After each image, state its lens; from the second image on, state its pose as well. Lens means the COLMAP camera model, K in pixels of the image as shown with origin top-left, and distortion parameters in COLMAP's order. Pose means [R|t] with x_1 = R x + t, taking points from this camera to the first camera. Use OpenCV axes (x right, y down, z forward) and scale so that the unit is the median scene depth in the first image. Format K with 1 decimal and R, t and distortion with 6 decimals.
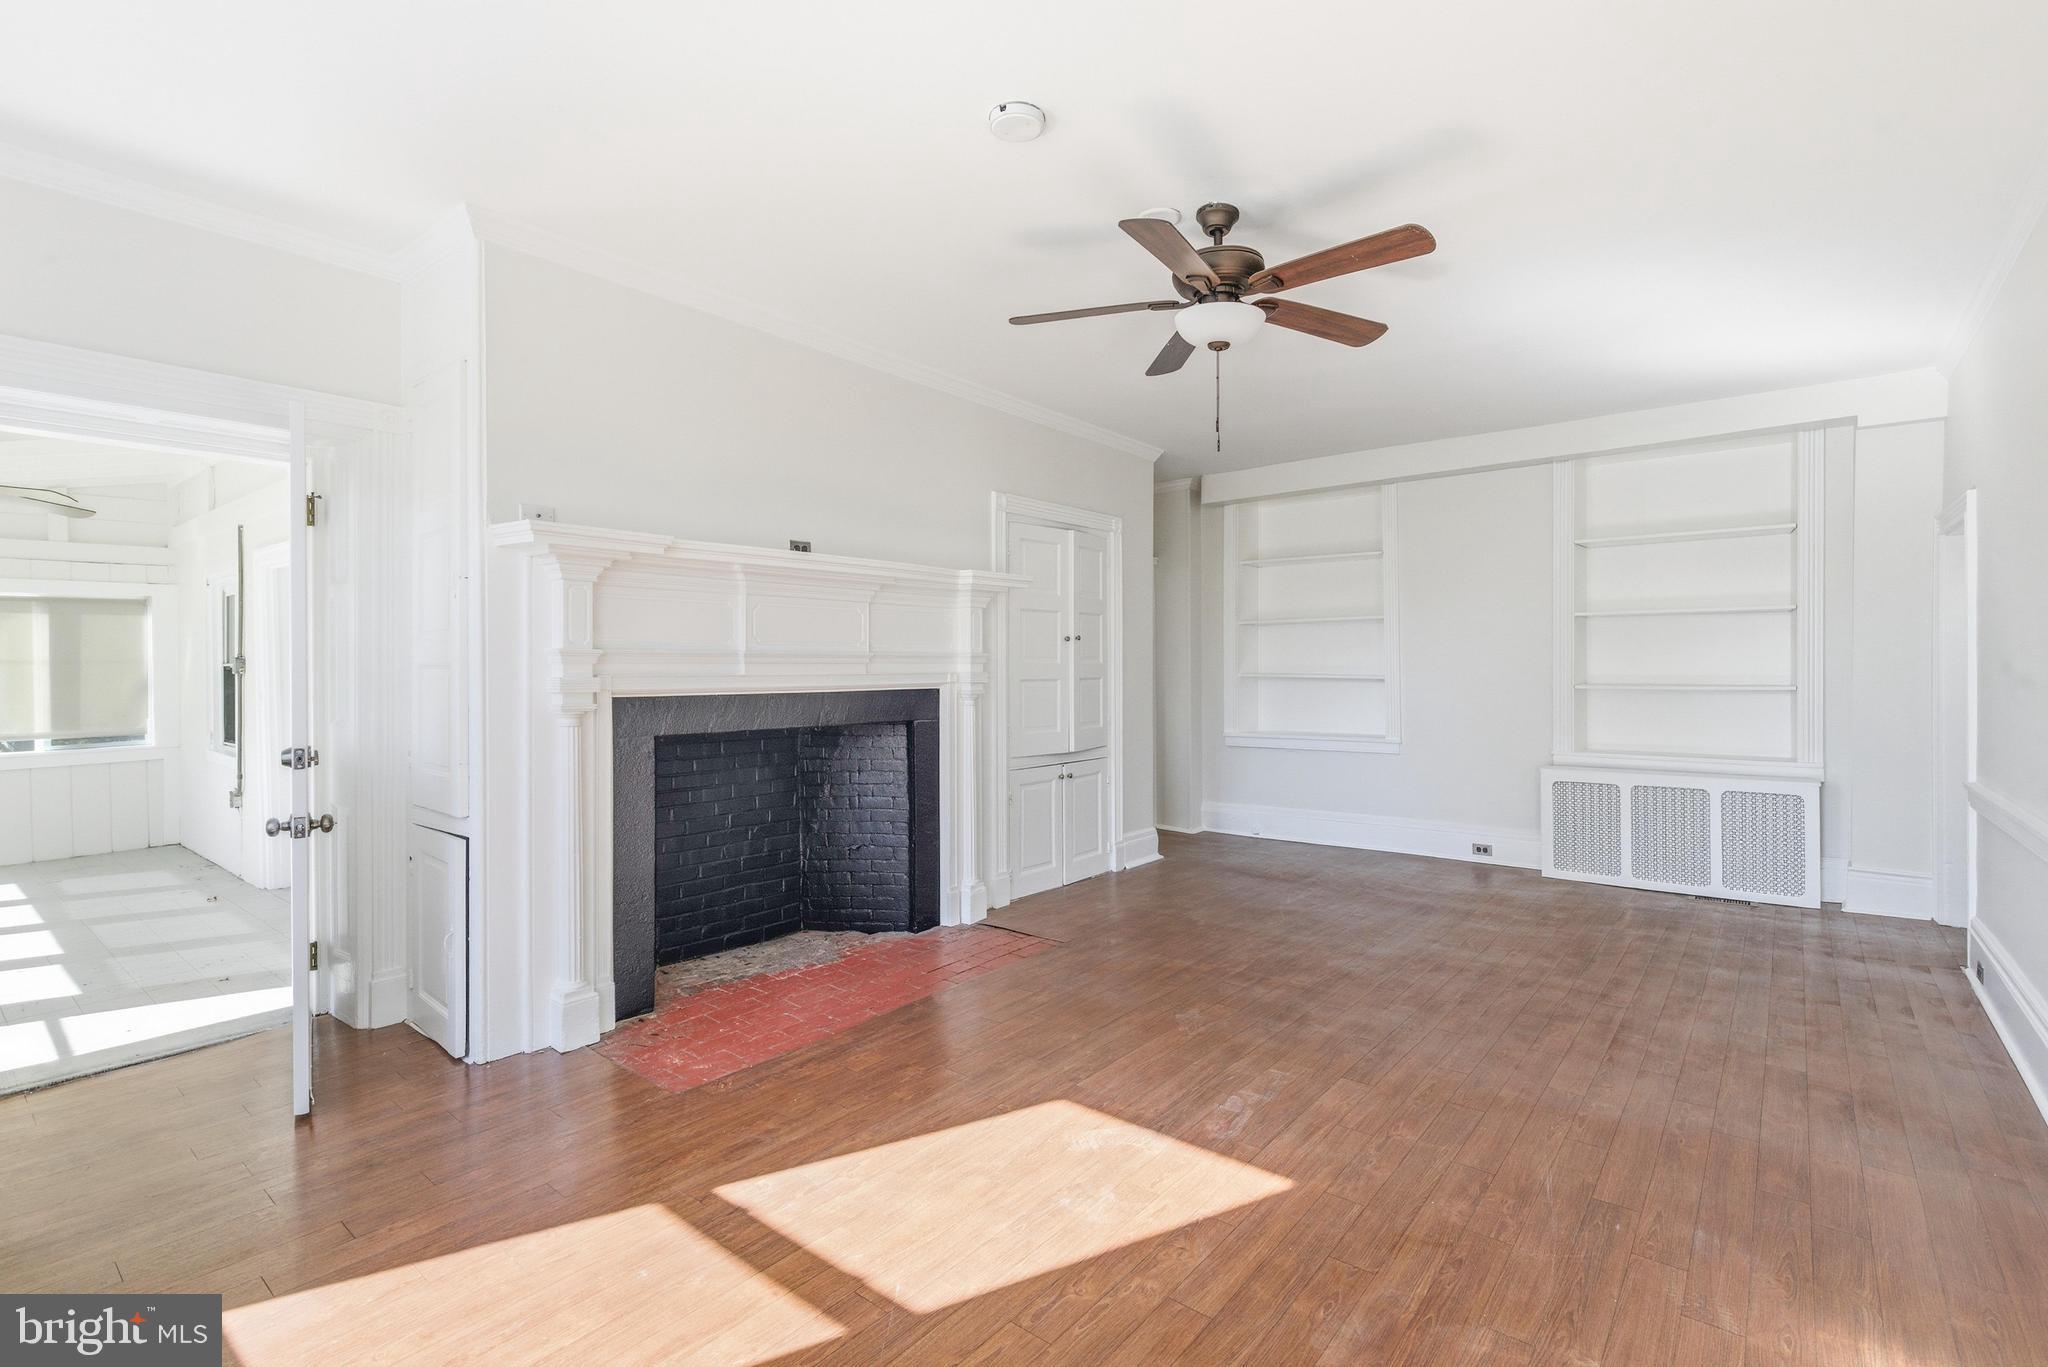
lens RADIAL K [[966.4, 0, 1024.4], [0, 966.4, 676.1], [0, 0, 1]] dist [-0.003519, 0.000907]
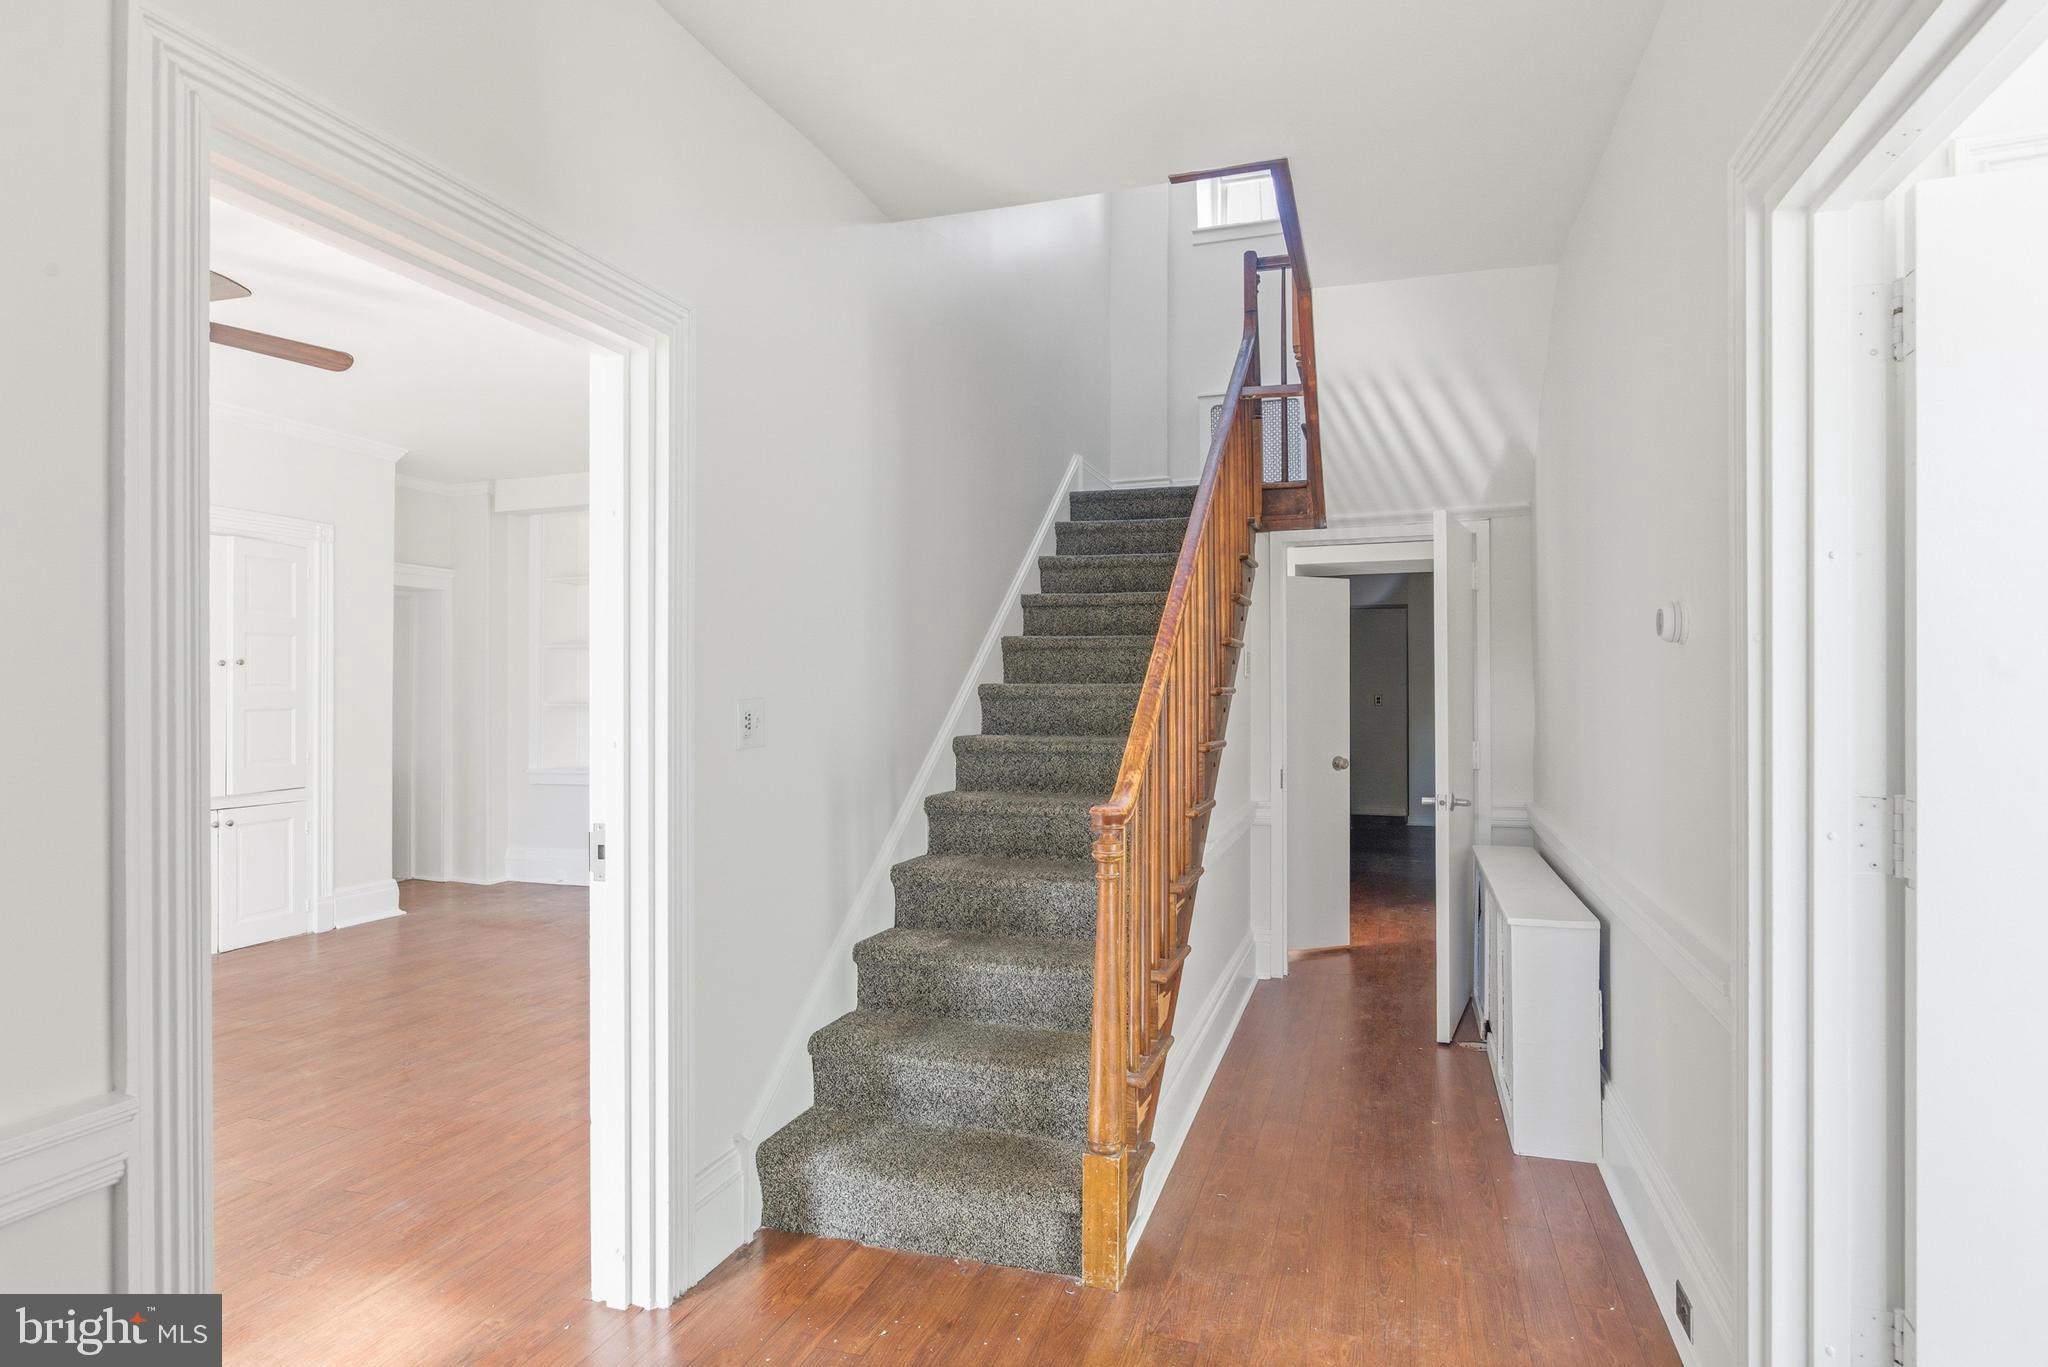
lens RADIAL K [[1133.2, 0, 1024.0], [0, 1133.2, 689.6], [0, 0, 1]] dist [0.002571, 0.000576]
pose [[0.932180, 0.003770, 0.361975, 0.318269], [0.000738, 0.999924, -0.012315, -0.001873], [-0.361994, 0.011747, 0.932107, -0.179540]]
